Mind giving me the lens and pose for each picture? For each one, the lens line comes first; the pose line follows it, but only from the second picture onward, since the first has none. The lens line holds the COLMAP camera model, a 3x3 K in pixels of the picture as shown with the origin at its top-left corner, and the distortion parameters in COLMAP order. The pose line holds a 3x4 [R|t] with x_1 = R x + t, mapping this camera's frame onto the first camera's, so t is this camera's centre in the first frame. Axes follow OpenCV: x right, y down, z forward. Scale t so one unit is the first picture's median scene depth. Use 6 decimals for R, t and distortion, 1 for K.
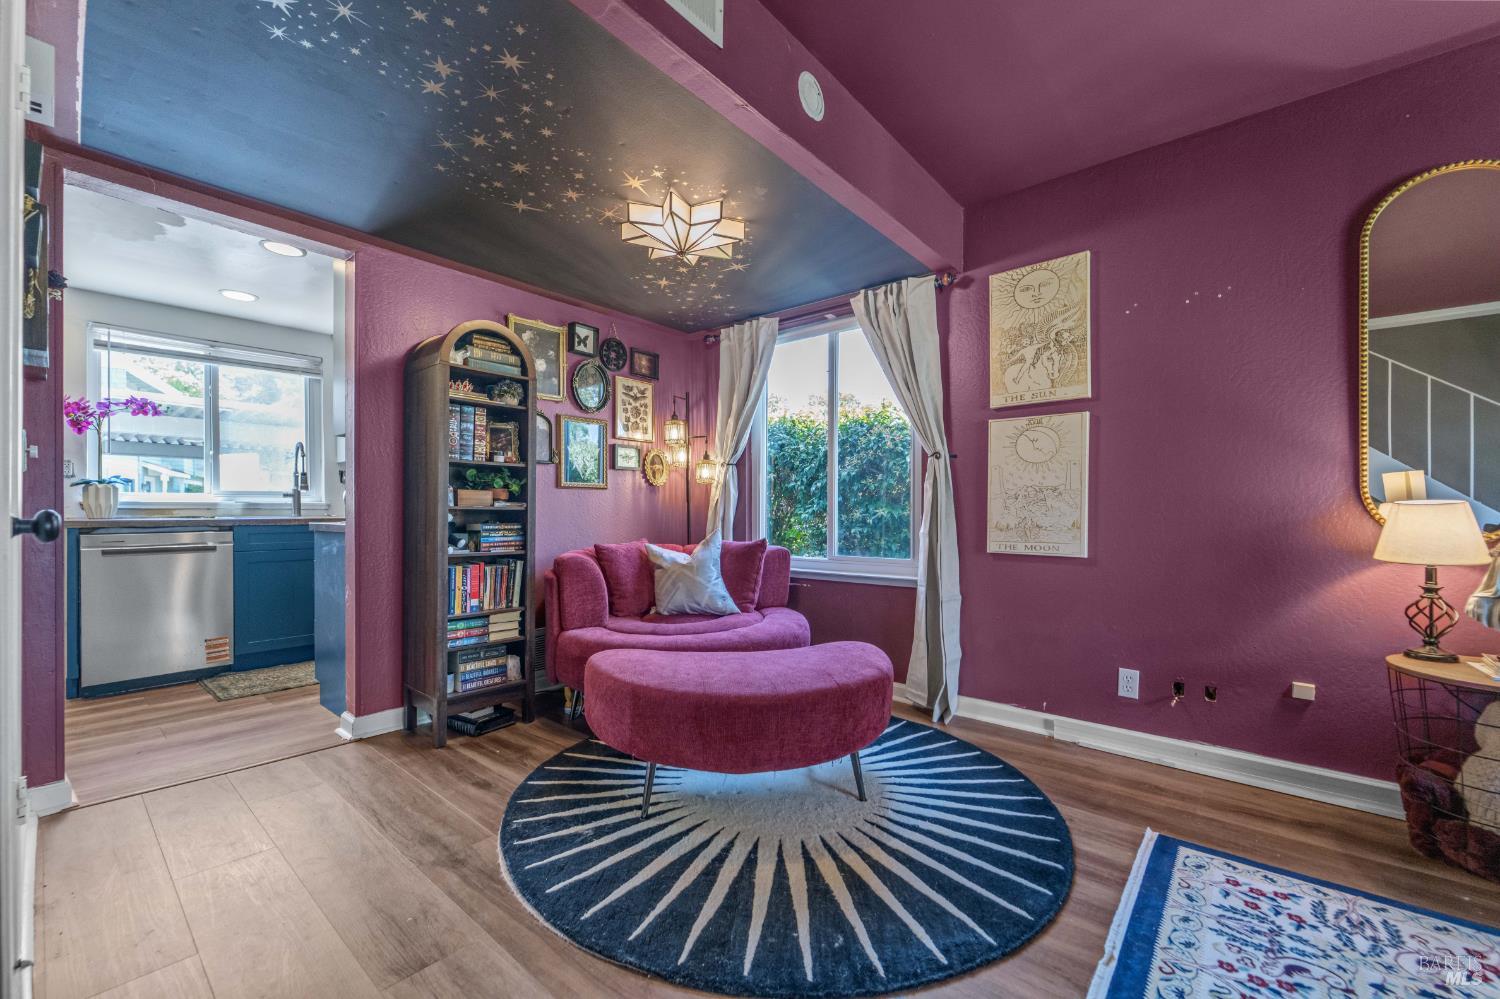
lens RADIAL K [[611.2, 0, 753.8], [0, 611.2, 509.3], [0, 0, 1]] dist [-0.002227, -0.000544]
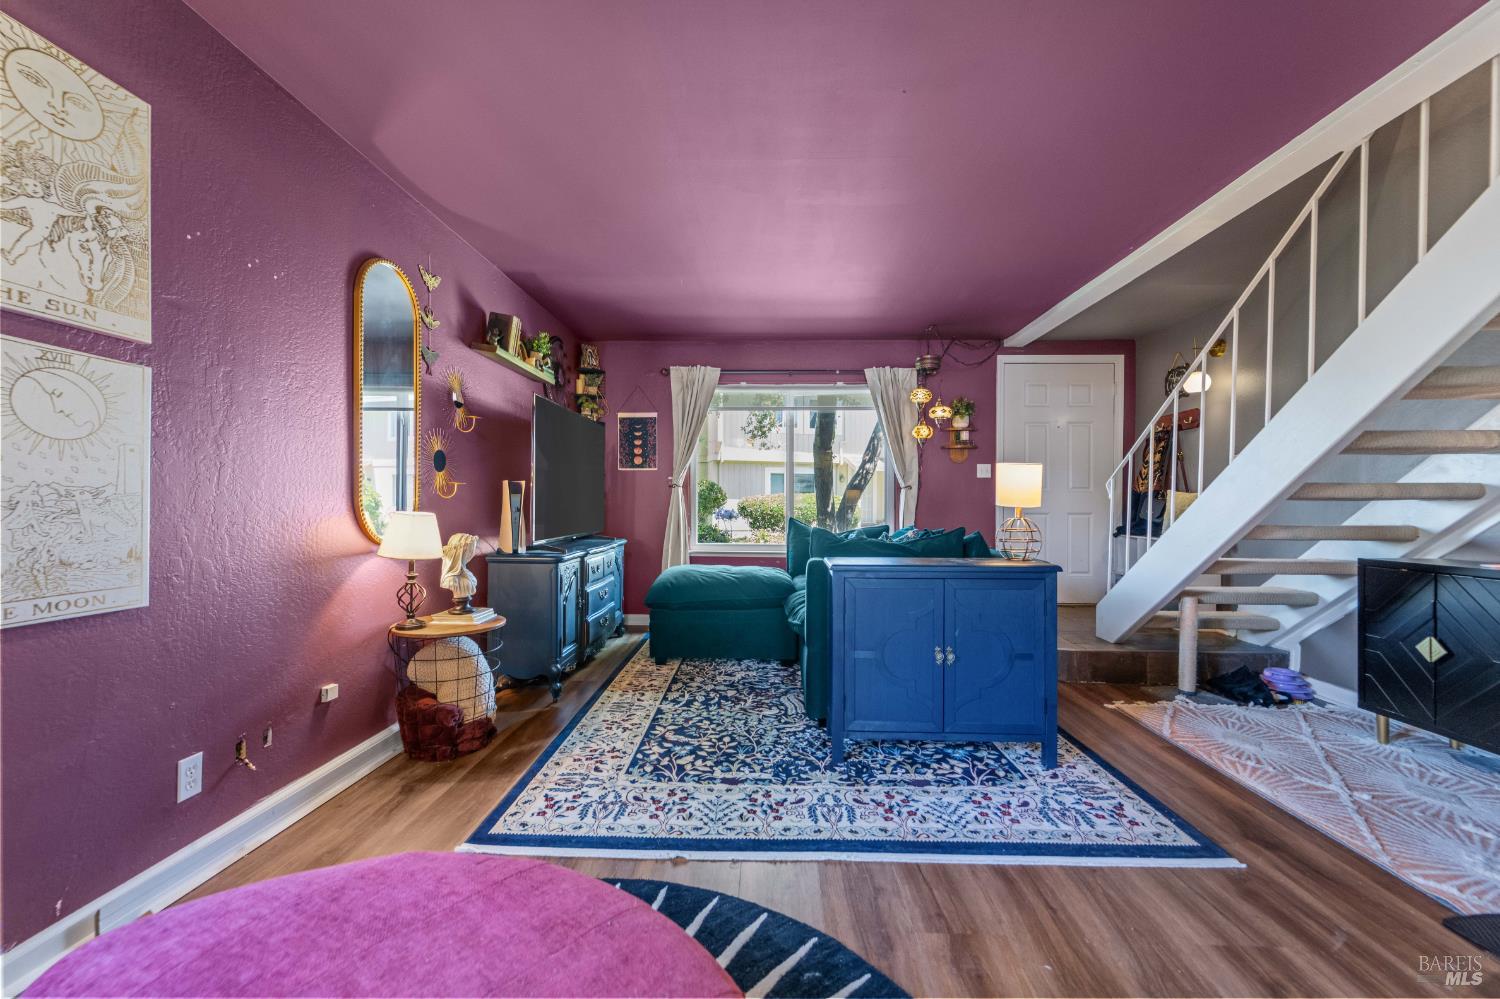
lens RADIAL K [[611.2, 0, 746.9], [0, 611.2, 501.9], [0, 0, 1]] dist [-0.002227, -0.000544]
pose [[-0.616185, -0.003938, 0.787592, -0.295378], [-0.008551, 0.999962, -0.001690, -0.027933], [-0.787555, -0.007776, -0.616195, 0.872323]]
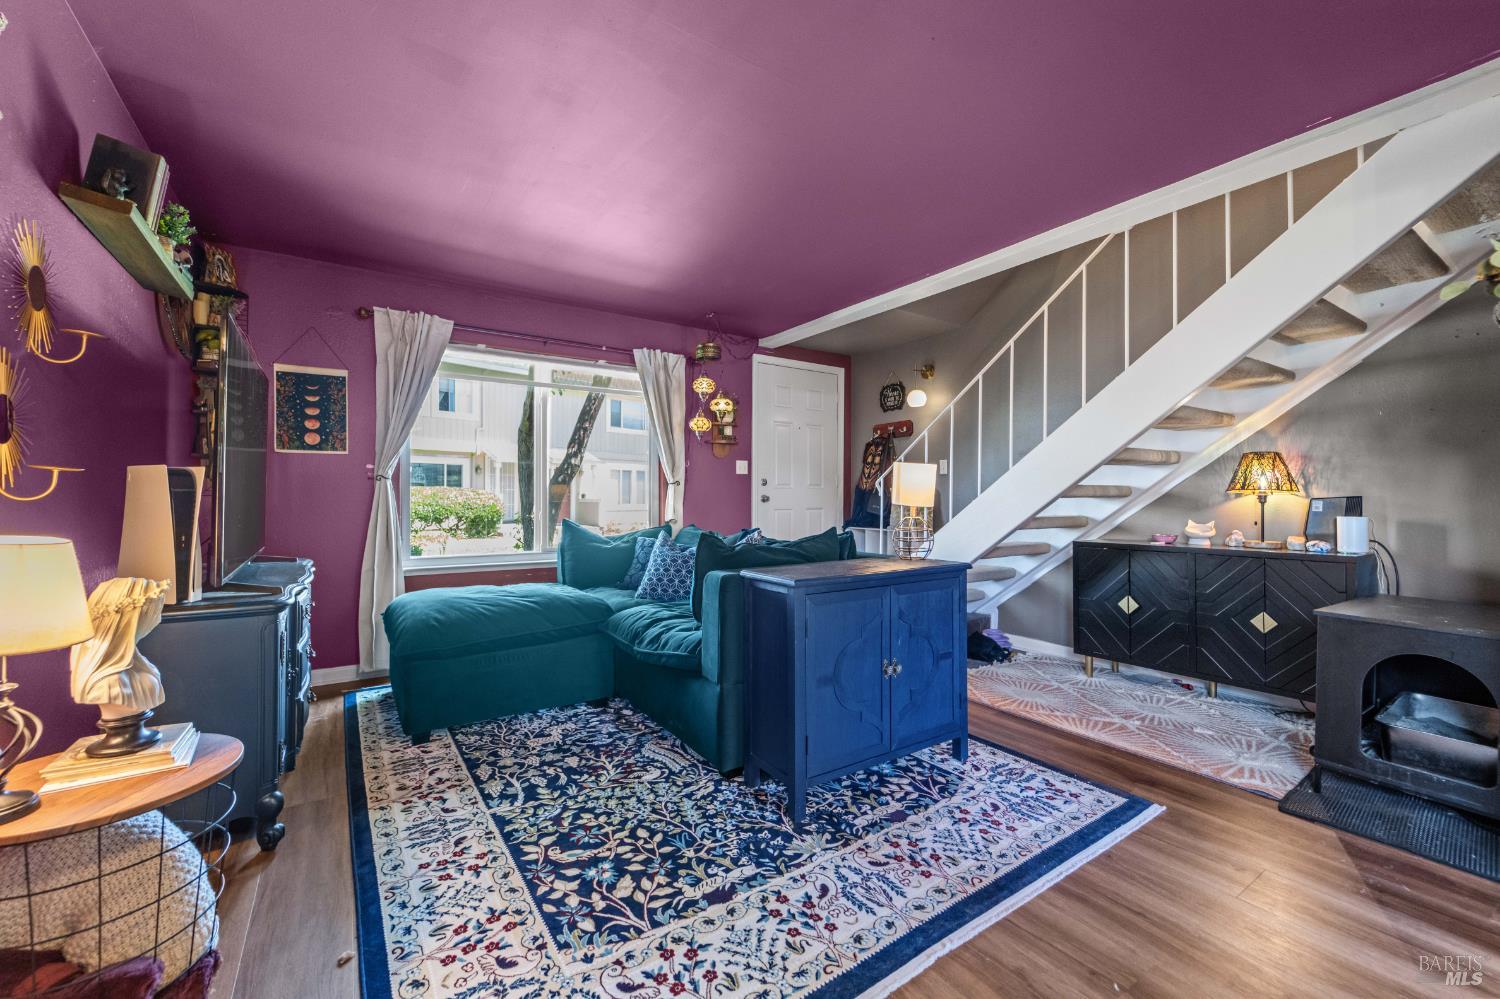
lens RADIAL K [[611.2, 0, 758.7], [0, 611.2, 493.4], [0, 0, 1]] dist [-0.002227, -0.000544]
pose [[-0.963704, -0.000961, 0.266970, 0.193575], [-0.003603, 0.999949, -0.009404, -0.035830], [-0.266948, -0.010025, -0.963659, 0.942252]]
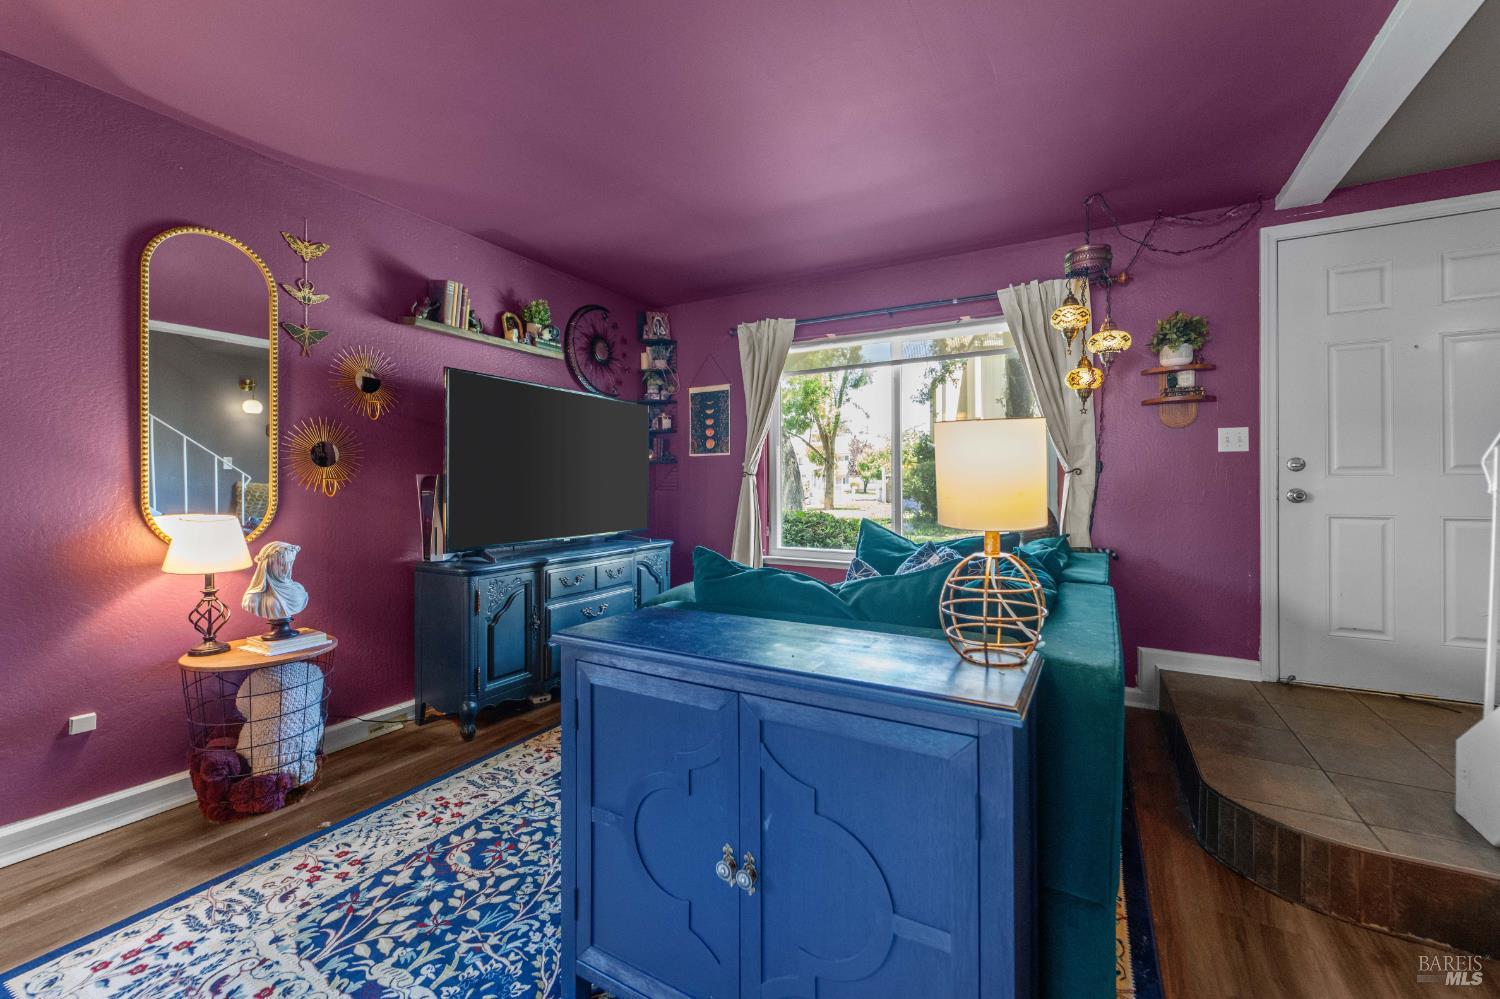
lens RADIAL K [[611.2, 0, 743.4], [0, 611.2, 485.6], [0, 0, 1]] dist [-0.002227, -0.000544]
pose [[-0.176441, -0.002412, 0.984308, -0.147916], [-0.002348, 0.999995, 0.002030, -0.054369], [-0.984308, -0.001953, -0.176446, 0.141975]]
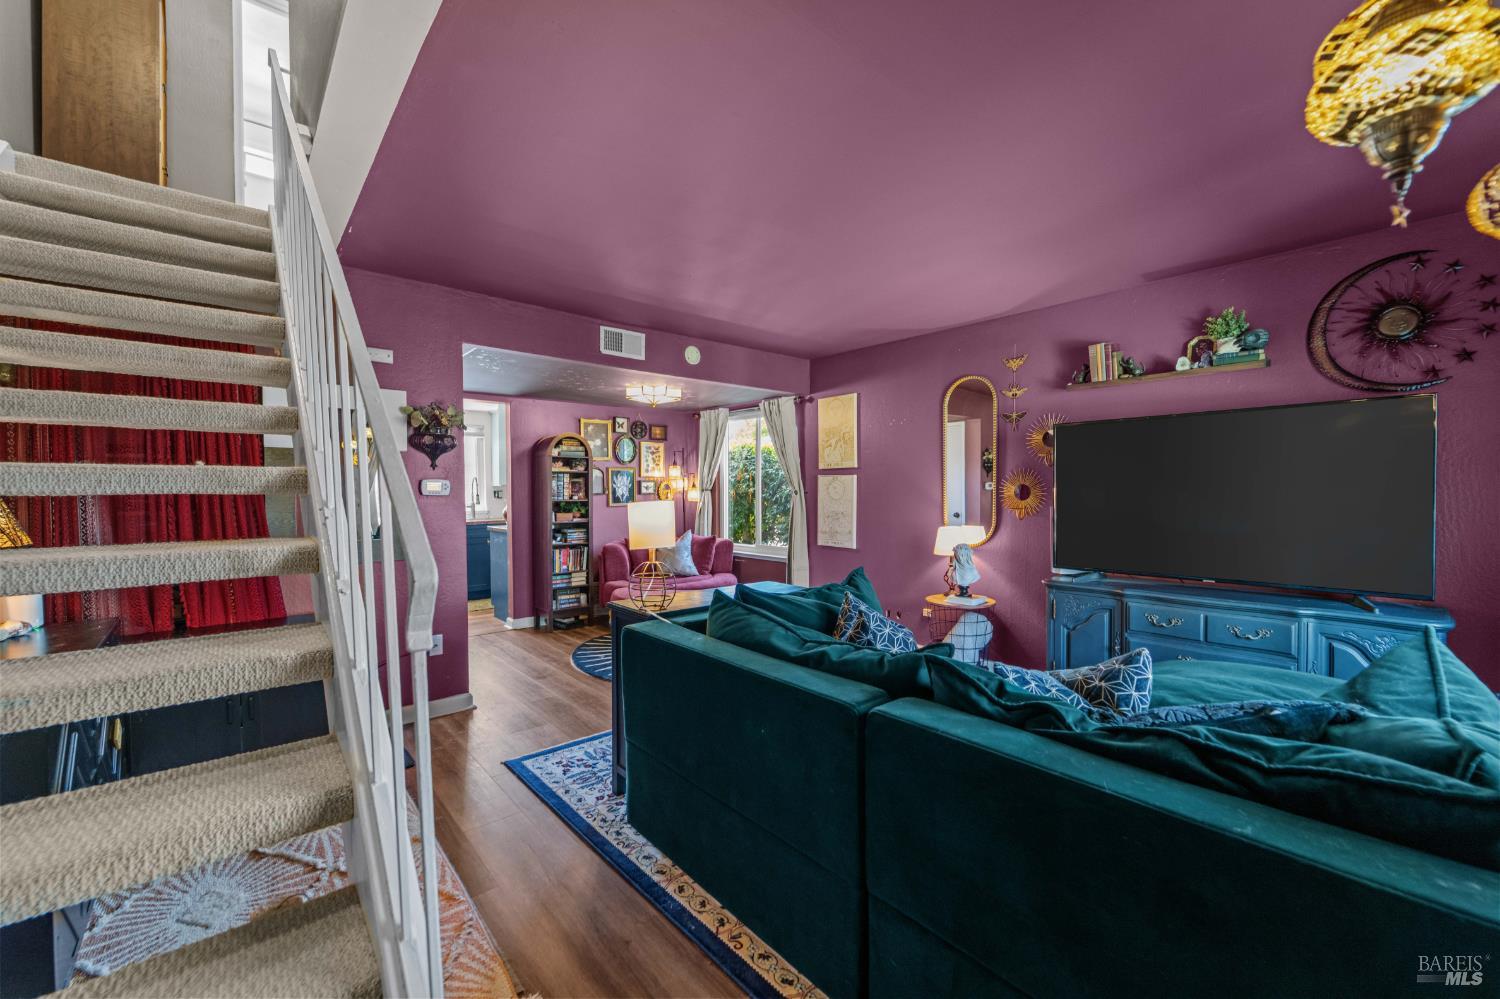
lens RADIAL K [[611.2, 0, 739.8], [0, 611.2, 493.3], [0, 0, 1]] dist [-0.002227, -0.000544]
pose [[0.984978, -0.005853, -0.172581, 0.503259], [0.007952, 0.999902, 0.011478, -0.120687], [0.172497, -0.012678, 0.984928, -0.968313]]
